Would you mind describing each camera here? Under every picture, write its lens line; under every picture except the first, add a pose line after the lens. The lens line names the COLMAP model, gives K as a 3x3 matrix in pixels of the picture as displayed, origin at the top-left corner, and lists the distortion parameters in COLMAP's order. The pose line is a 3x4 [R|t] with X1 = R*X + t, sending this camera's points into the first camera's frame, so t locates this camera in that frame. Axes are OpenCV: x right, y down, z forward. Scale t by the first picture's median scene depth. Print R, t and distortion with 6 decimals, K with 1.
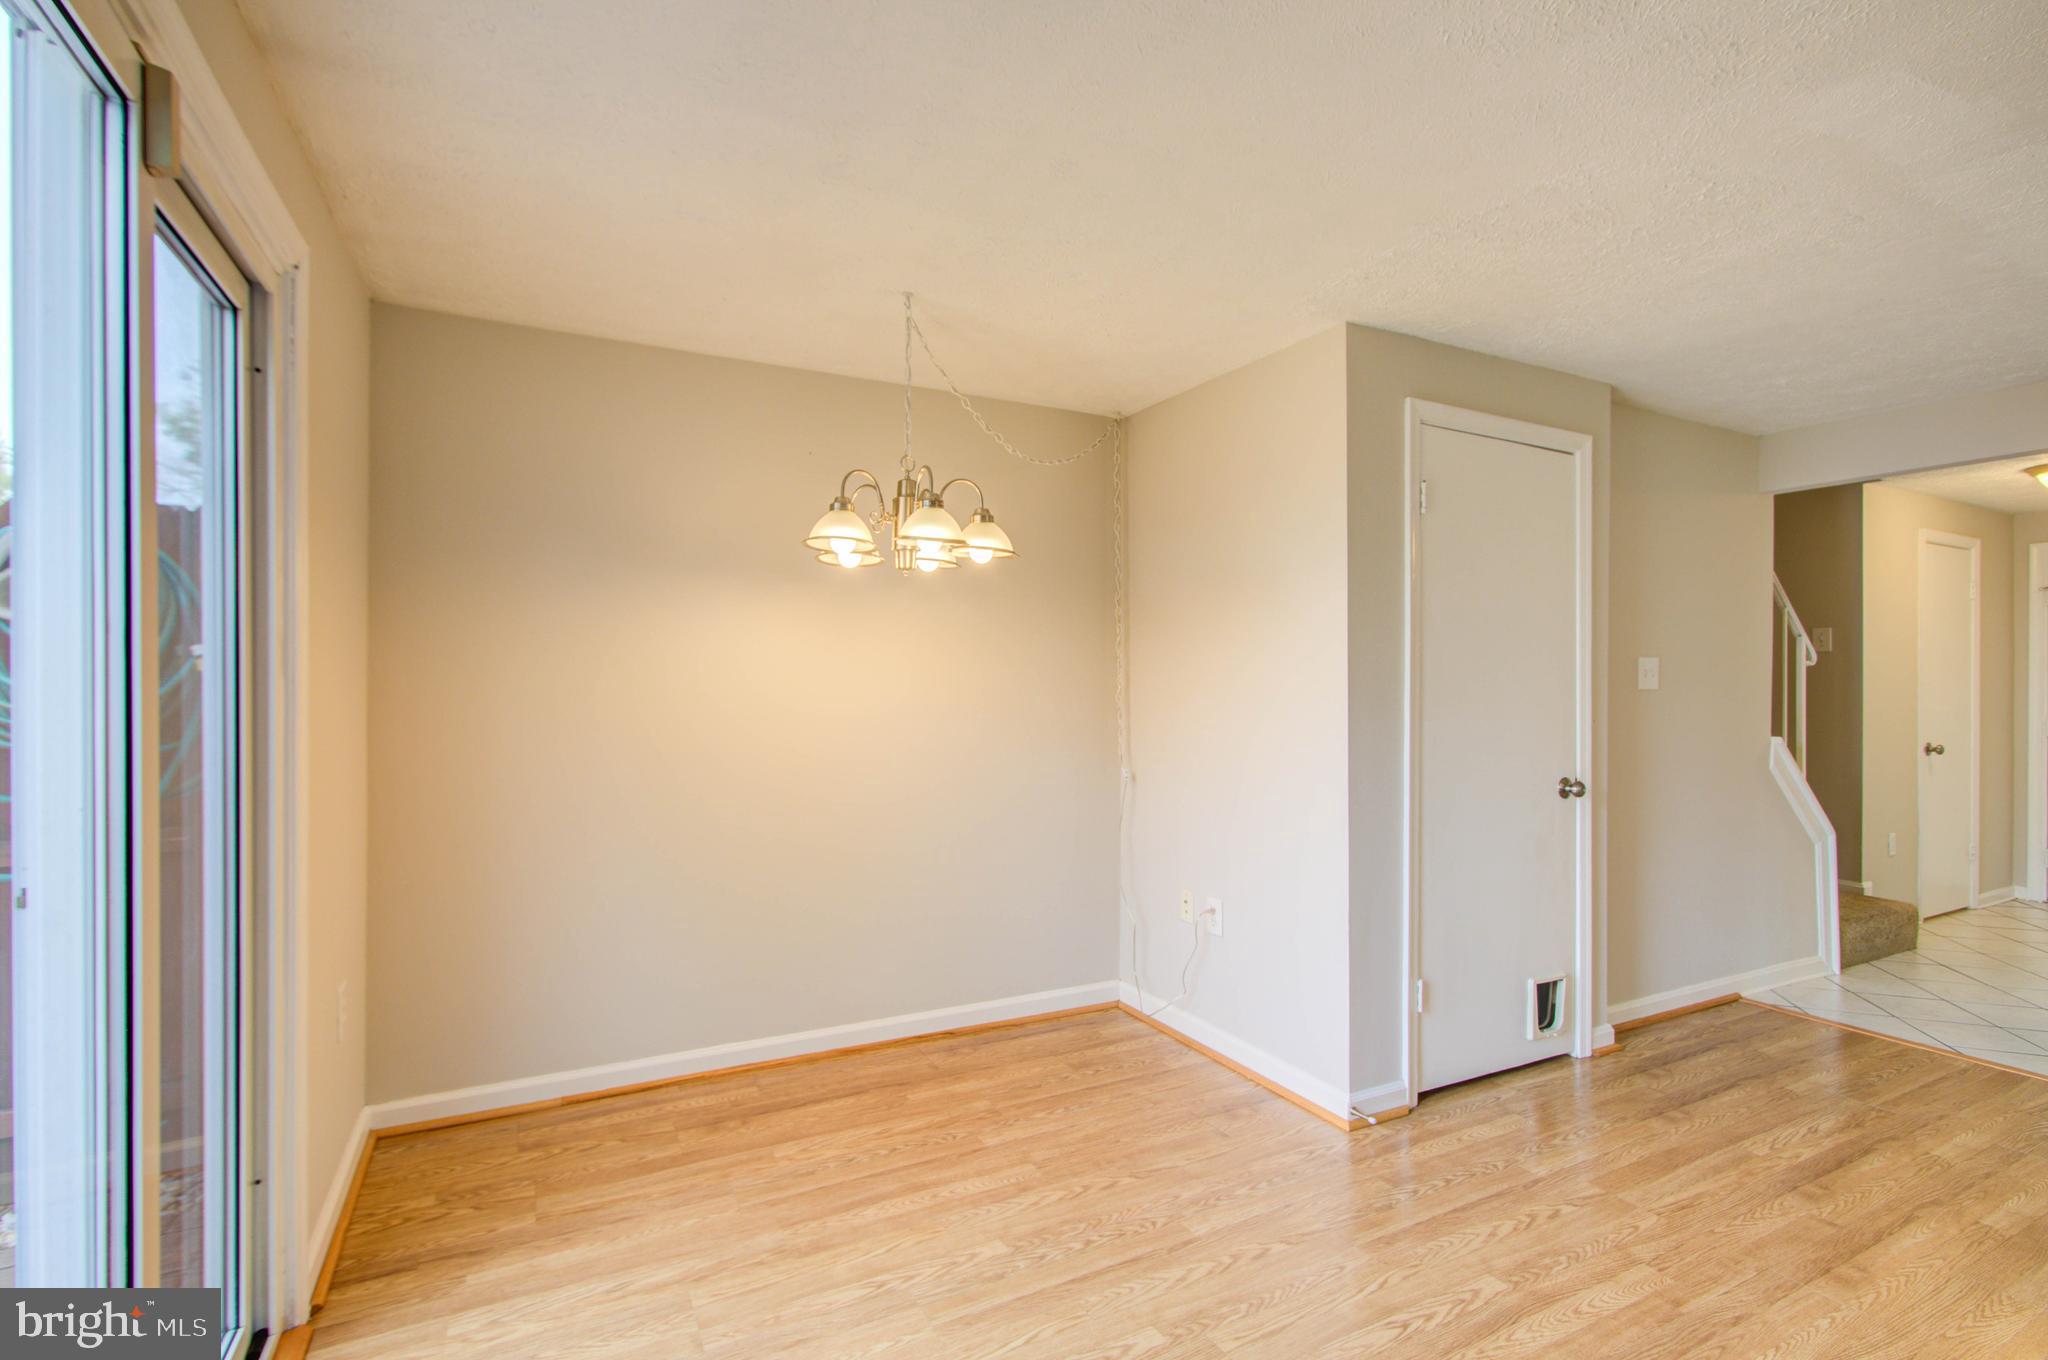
lens RADIAL K [[933.0, 0, 1008.1], [0, 933.0, 679.3], [0, 0, 1]] dist [0.002397, 0.001584]
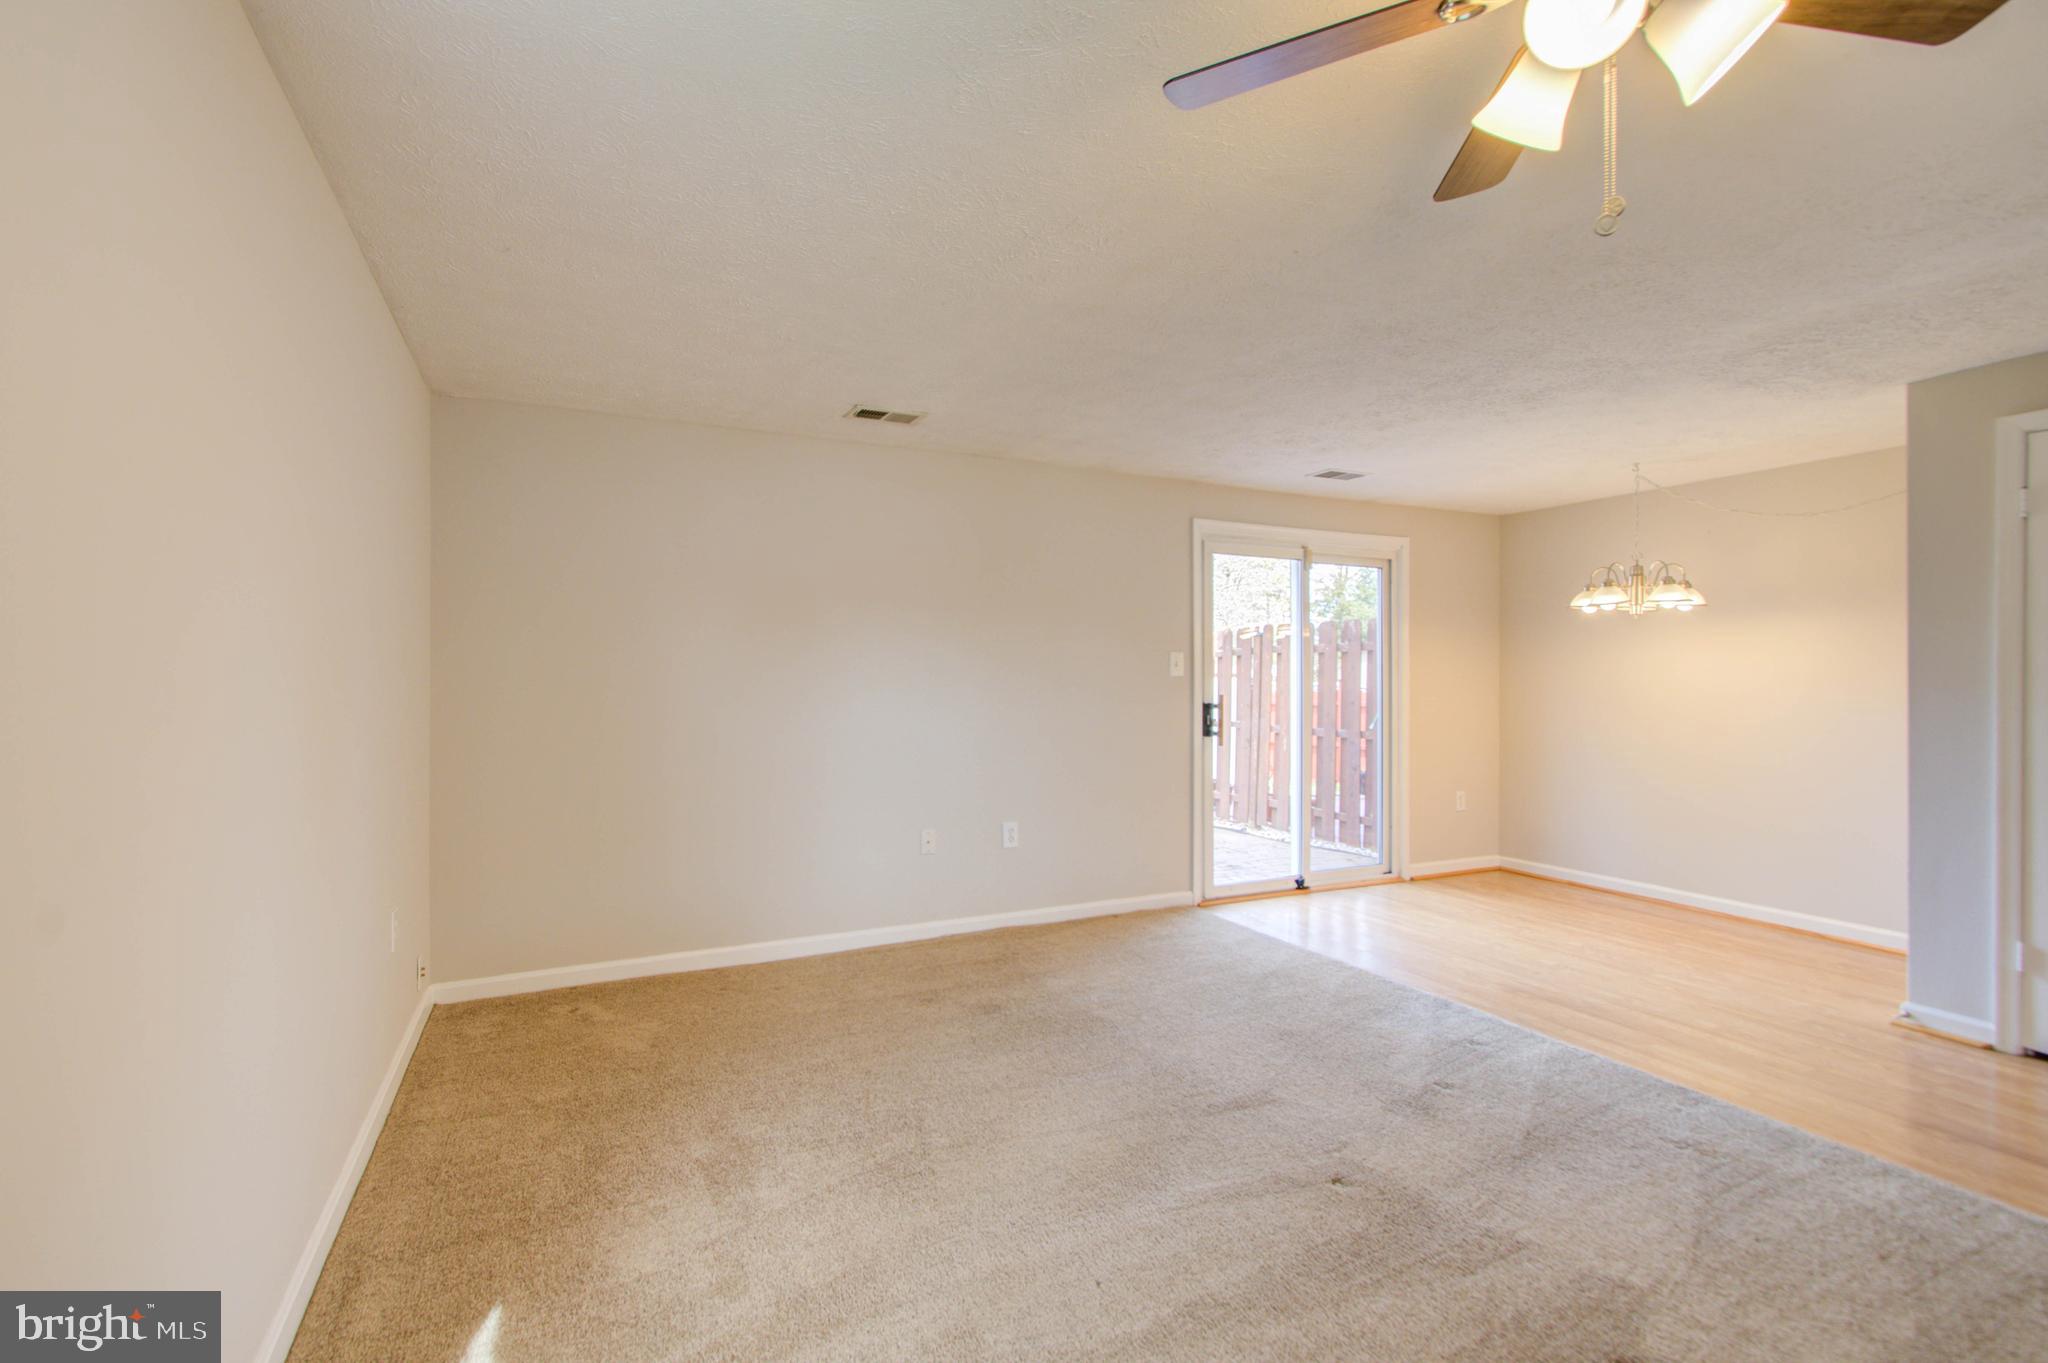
lens RADIAL K [[933.0, 0, 1023.9], [0, 933.0, 682.1], [0, 0, 1]] dist [0.002397, 0.001584]
pose [[-0.016970, -0.001452, -0.999855, 1.619605], [0.001236, 0.999998, -0.001473, 0.016324], [0.999855, -0.001260, -0.016968, -0.159088]]
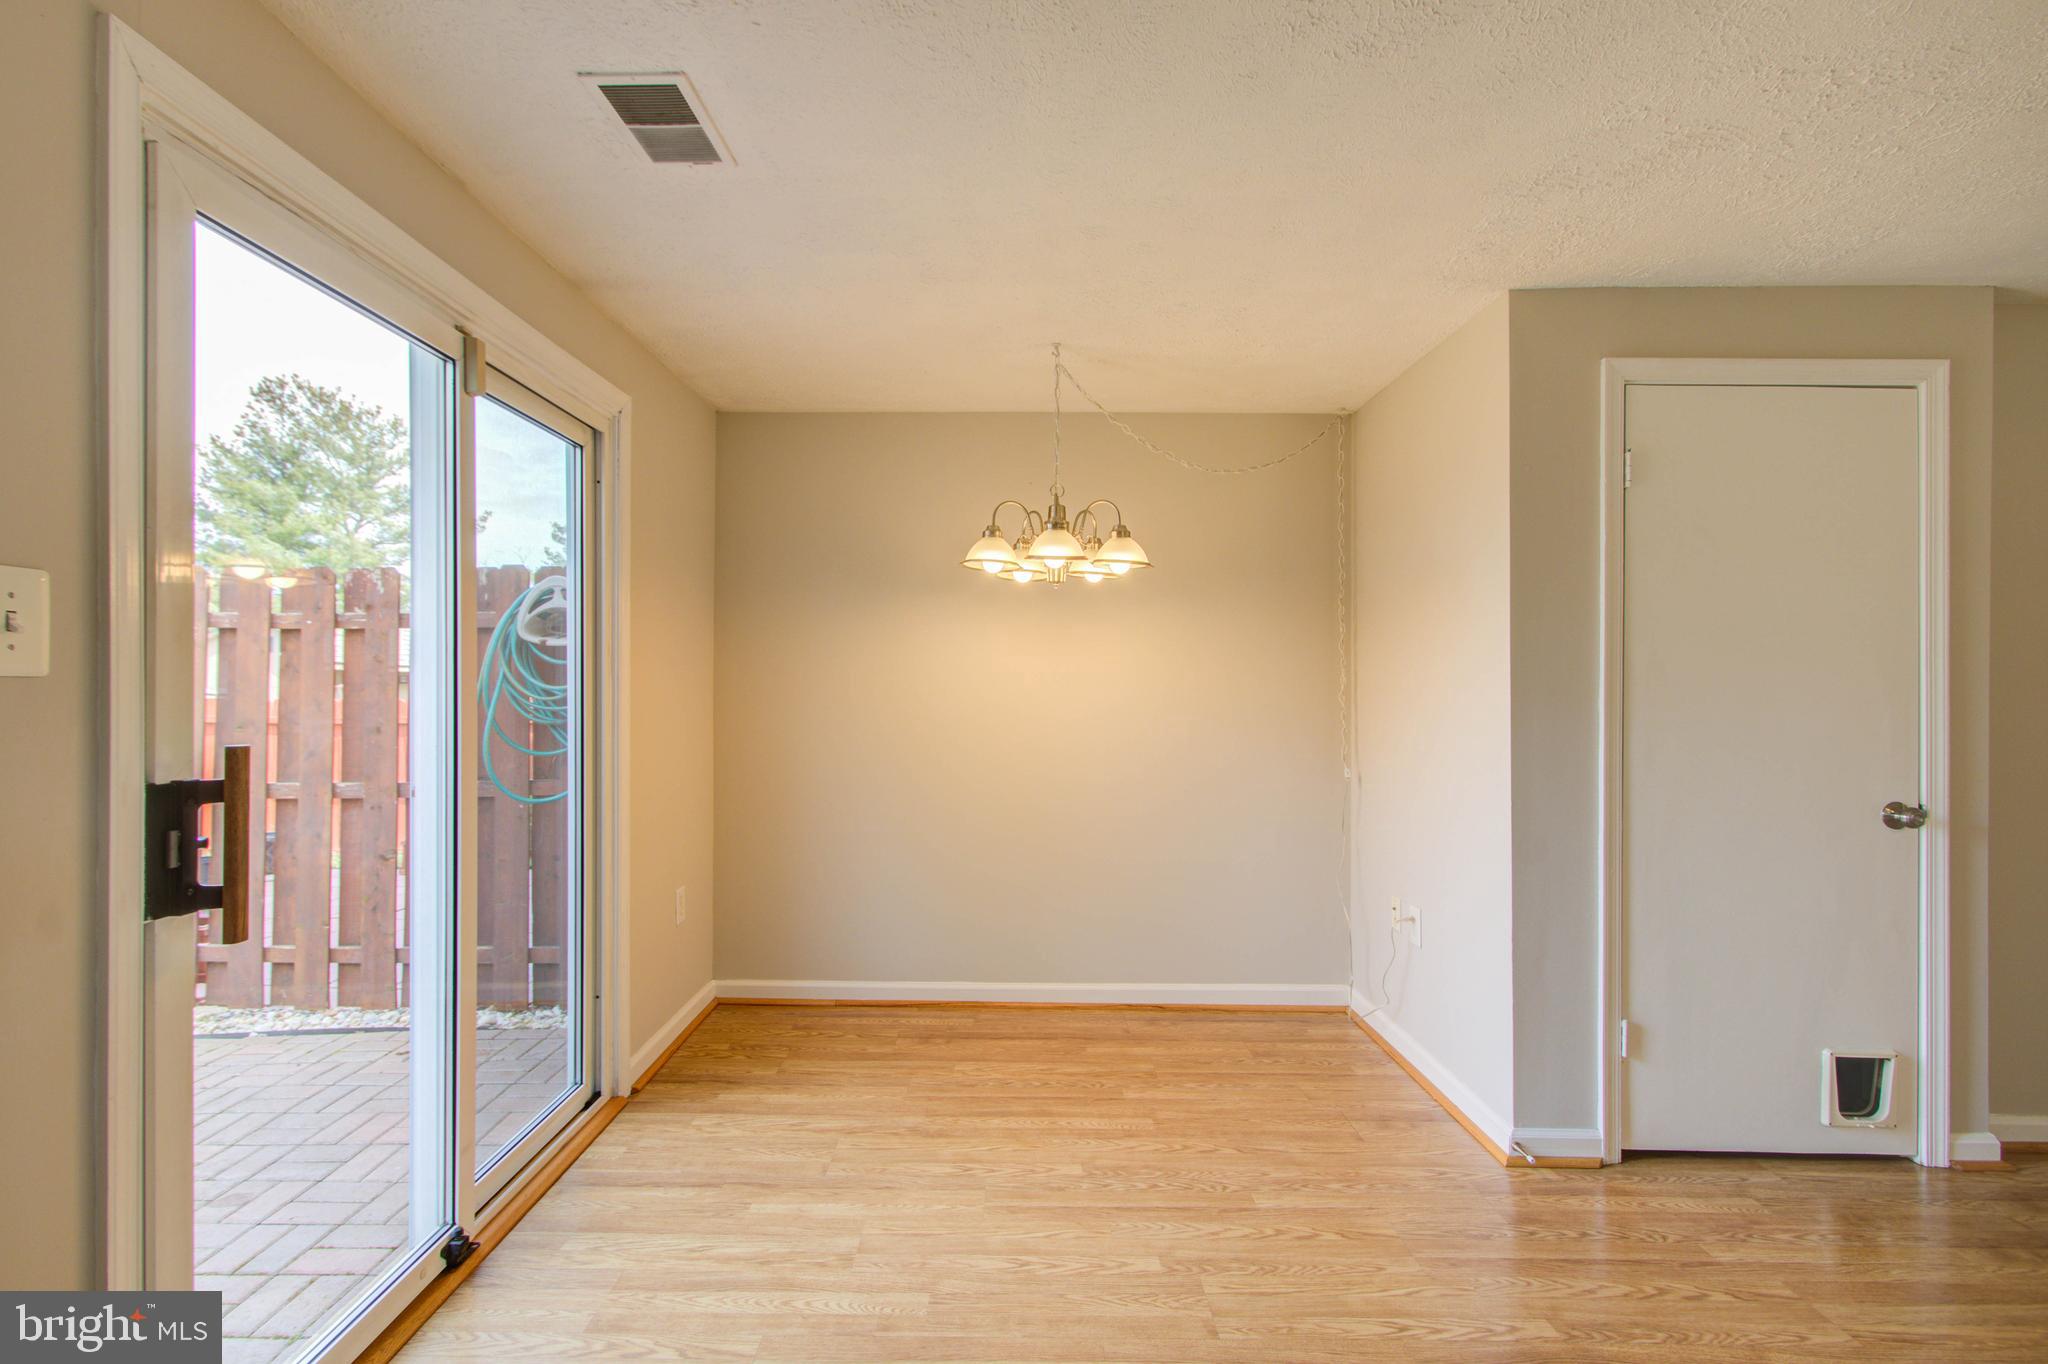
lens RADIAL K [[933.0, 0, 1005.2], [0, 933.0, 682.9], [0, 0, 1]] dist [0.002397, 0.001584]
pose [[0.886220, -0.000722, -0.463263, 0.343579], [0.000588, 1.000000, -0.000434, 0.005895], [0.463264, 0.000112, 0.886221, -0.047665]]
